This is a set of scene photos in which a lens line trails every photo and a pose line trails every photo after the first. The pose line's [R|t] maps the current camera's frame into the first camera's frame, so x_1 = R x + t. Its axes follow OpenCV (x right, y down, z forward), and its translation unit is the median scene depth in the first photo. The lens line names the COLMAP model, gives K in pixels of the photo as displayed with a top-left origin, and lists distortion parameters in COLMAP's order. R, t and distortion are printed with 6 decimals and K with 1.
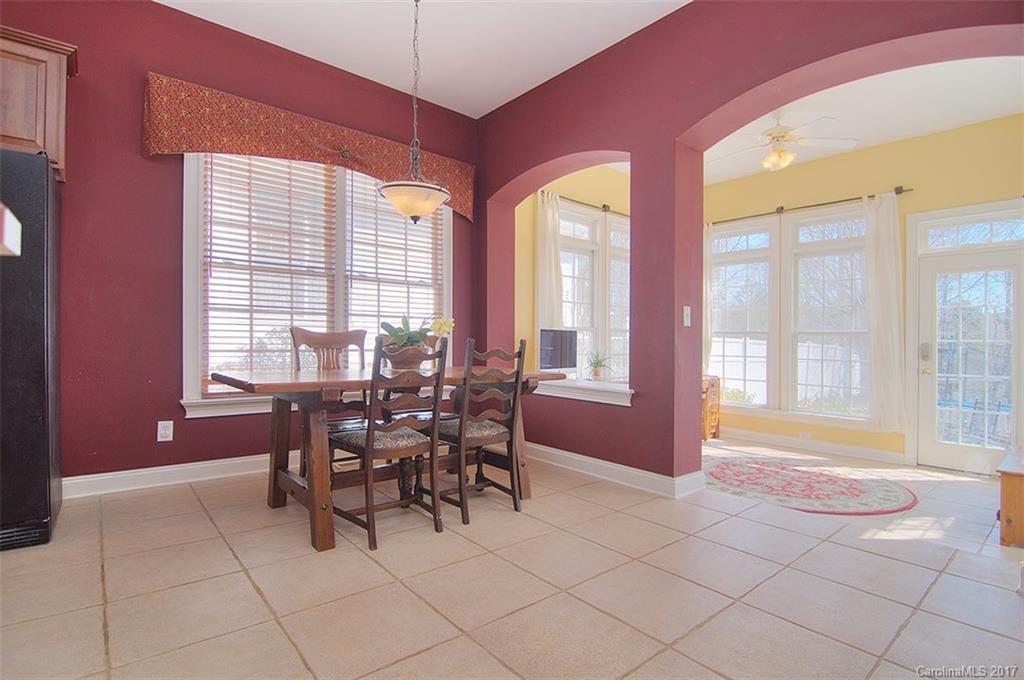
lens RADIAL K [[495.8, 0, 508.5], [0, 495.8, 341.1], [0, 0, 1]] dist [-0.002529, -0.001007]
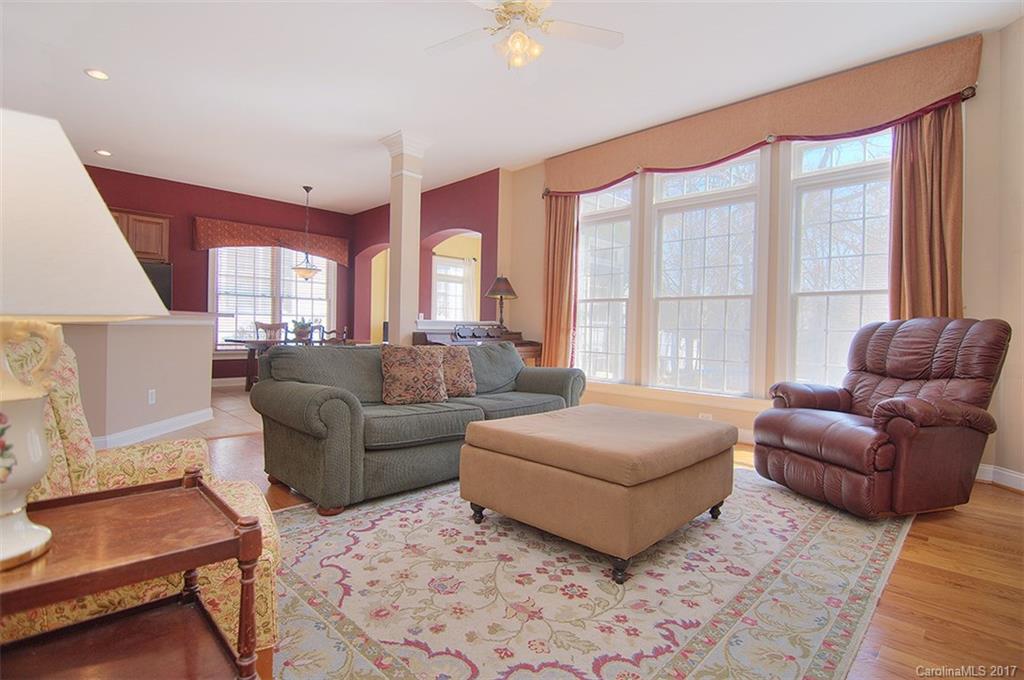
lens RADIAL K [[495.8, 0, 507.3], [0, 495.8, 332.4], [0, 0, 1]] dist [-0.002529, -0.001007]
pose [[0.996759, 0.006743, 0.080168, 0.522317], [-0.007127, 0.999964, 0.004497, 0.005086], [-0.080135, -0.005054, 0.996771, -1.325546]]
